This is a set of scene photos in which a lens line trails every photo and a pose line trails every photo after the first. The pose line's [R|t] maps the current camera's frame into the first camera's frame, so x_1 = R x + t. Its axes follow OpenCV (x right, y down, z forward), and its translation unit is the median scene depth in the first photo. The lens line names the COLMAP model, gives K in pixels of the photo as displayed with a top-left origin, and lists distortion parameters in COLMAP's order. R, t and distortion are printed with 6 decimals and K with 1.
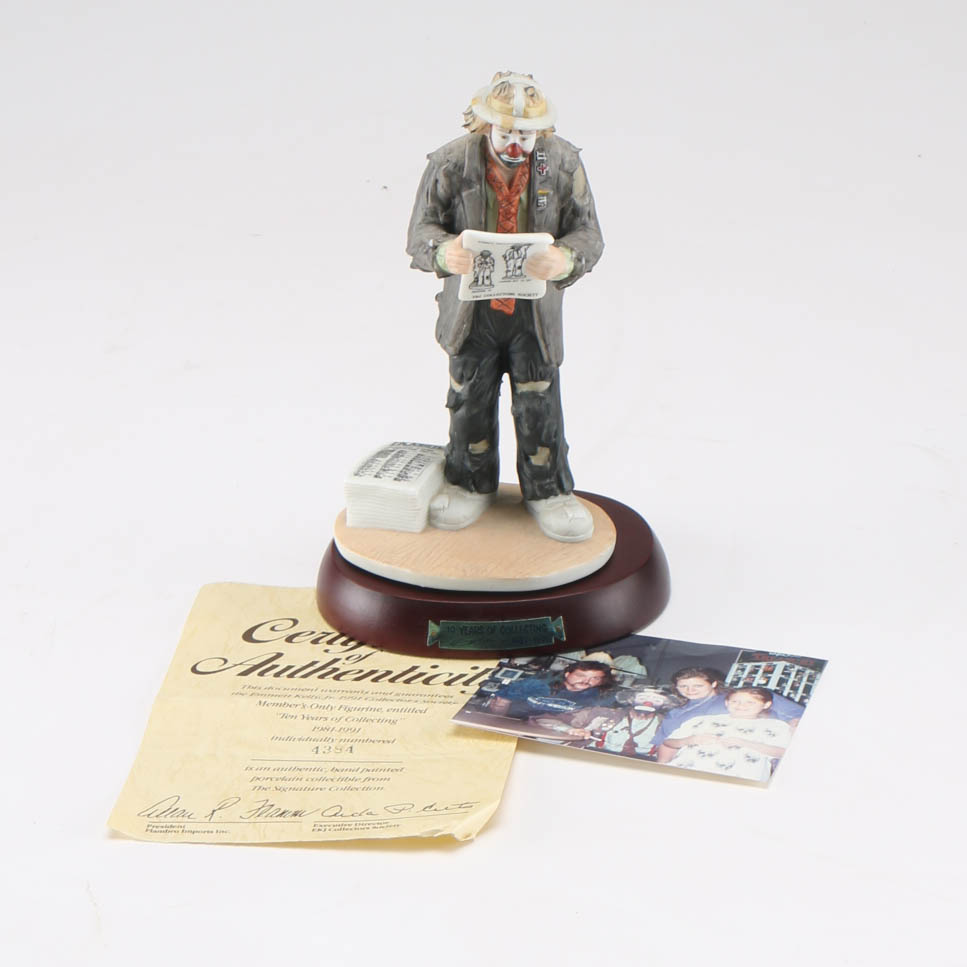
lens RADIAL K [[1450.1, 0, 484.1], [0, 1450.1, 482.9], [0, 0, 1]] dist [0.221895, 0.000000]
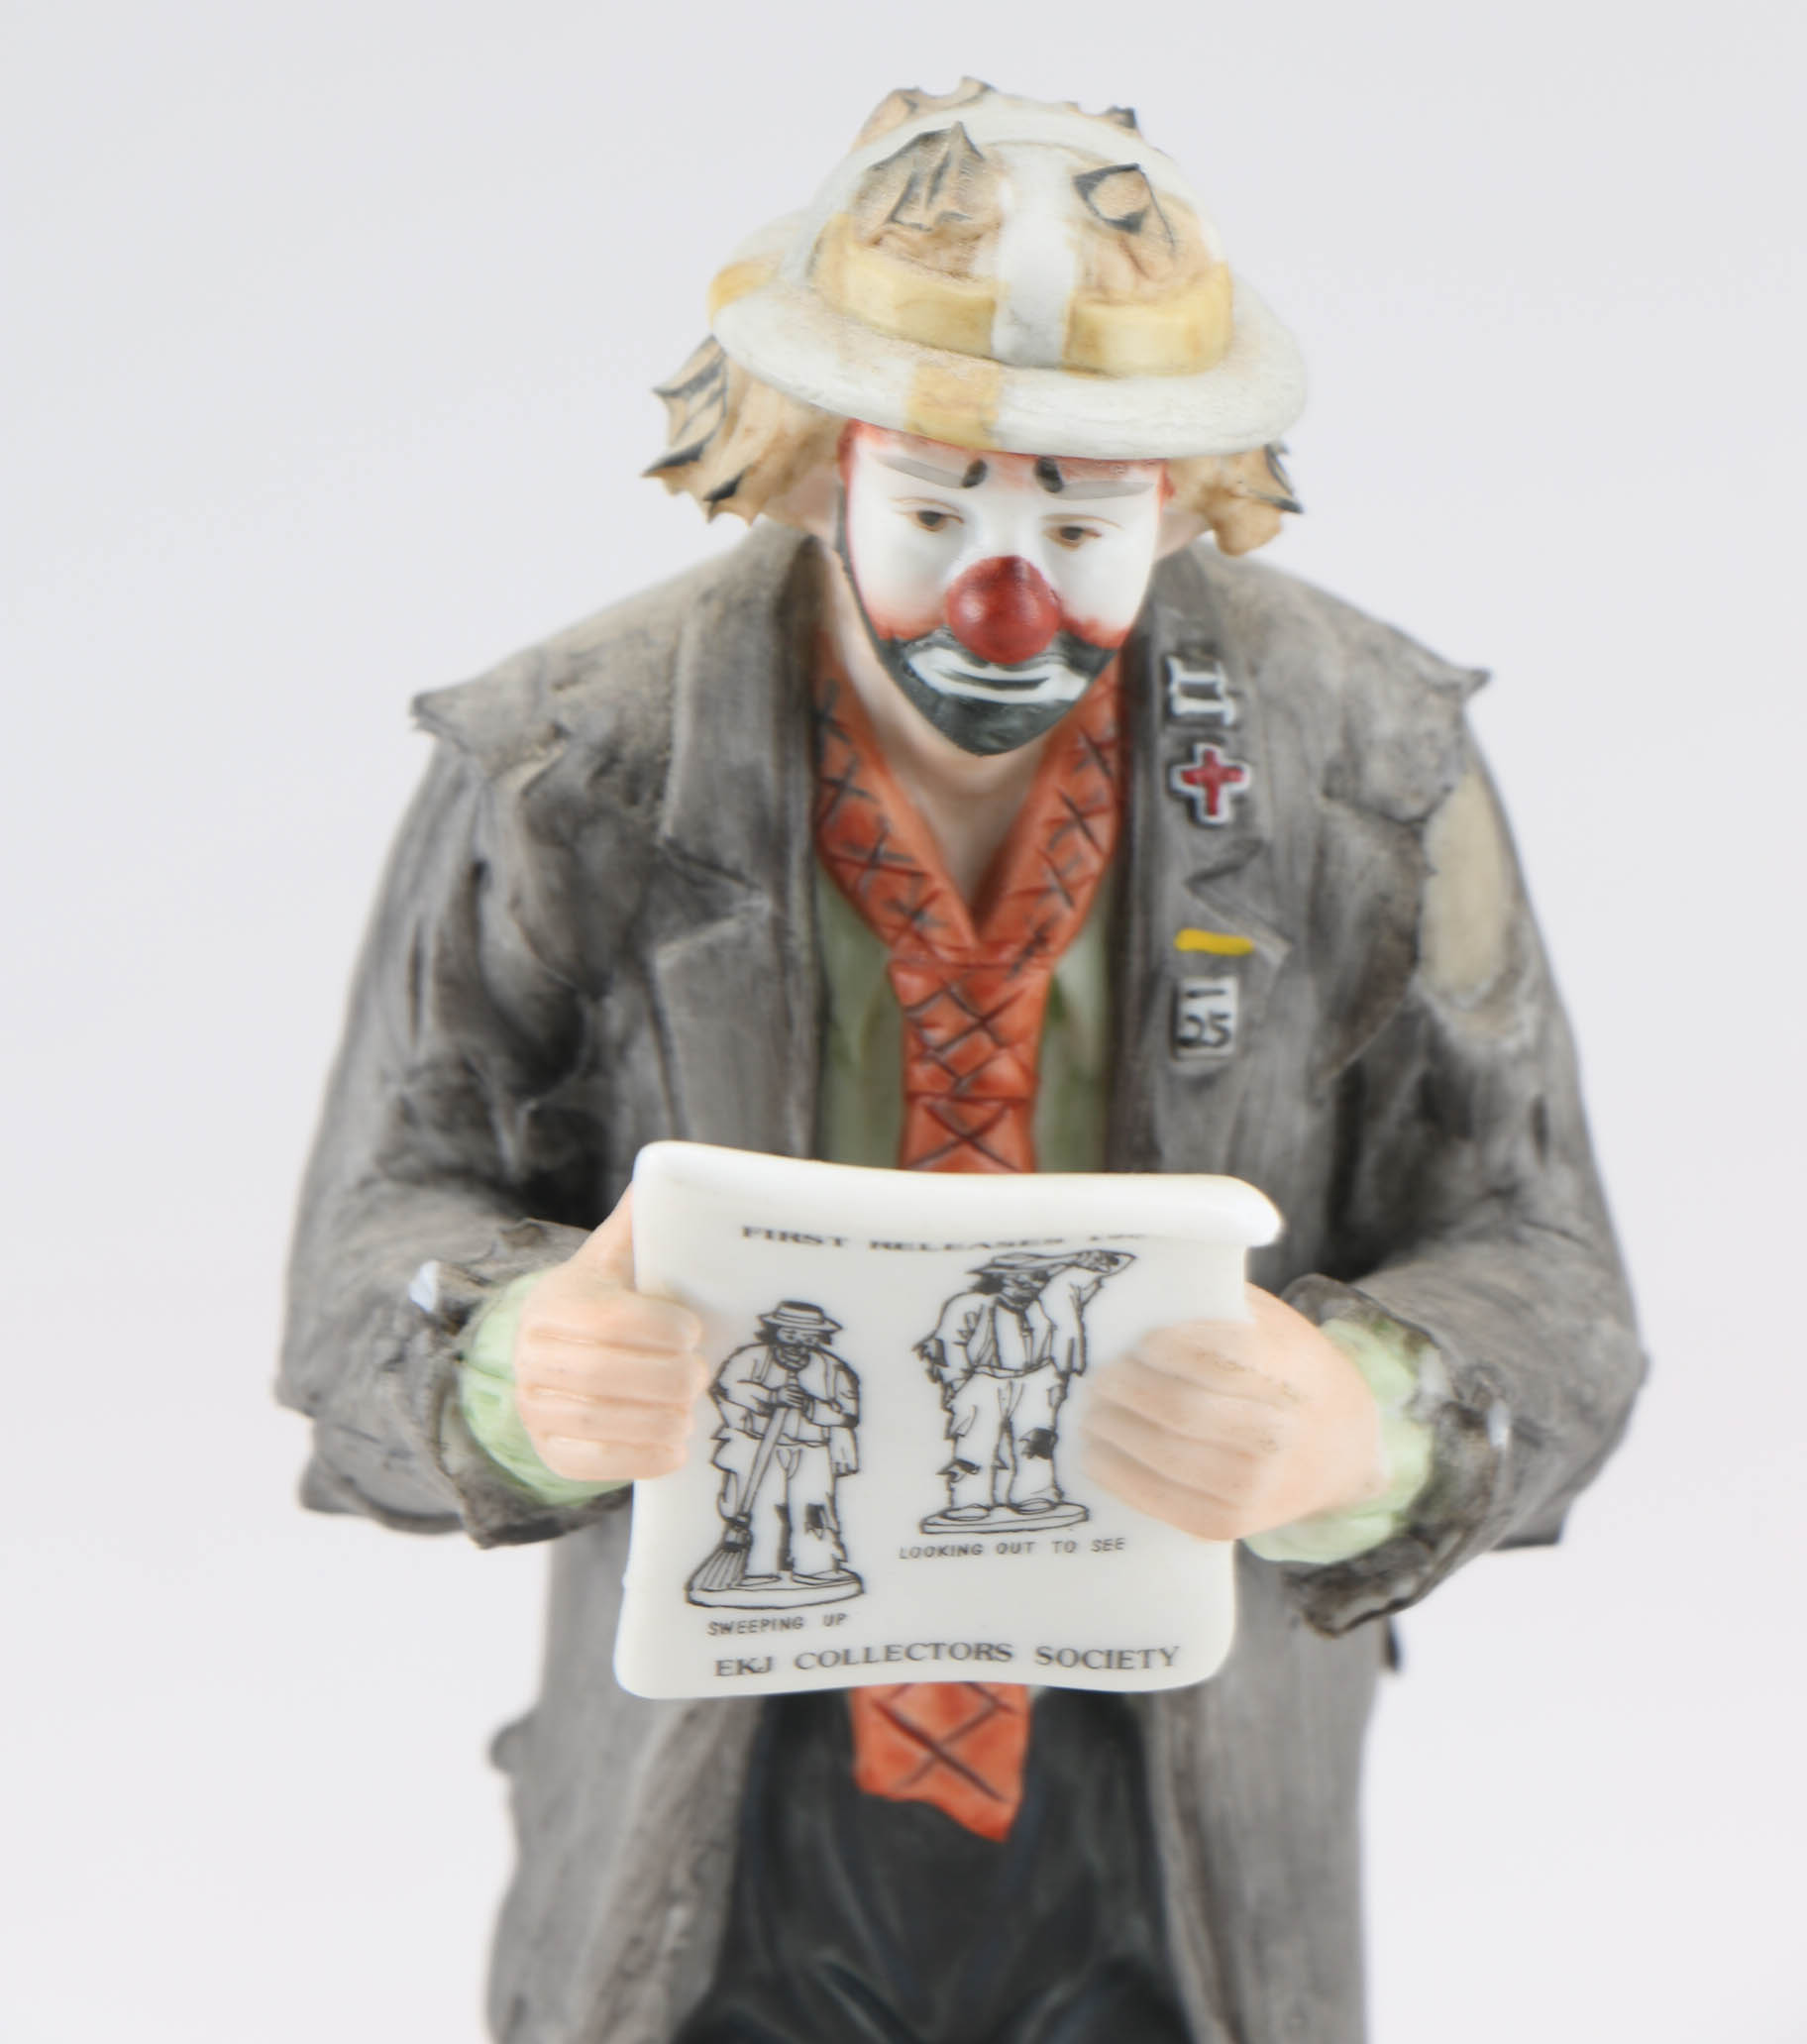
lens RADIAL K [[11971.6, 0, 901.4], [0, 11971.6, 1021.0], [0, 0, 1]] dist [1.141954, 0.000000]
pose [[0.999680, 0.013422, 0.021429, -0.015576], [-0.010090, 0.988840, -0.148642, -0.017035], [-0.023185, 0.148378, 0.988659, -0.159215]]
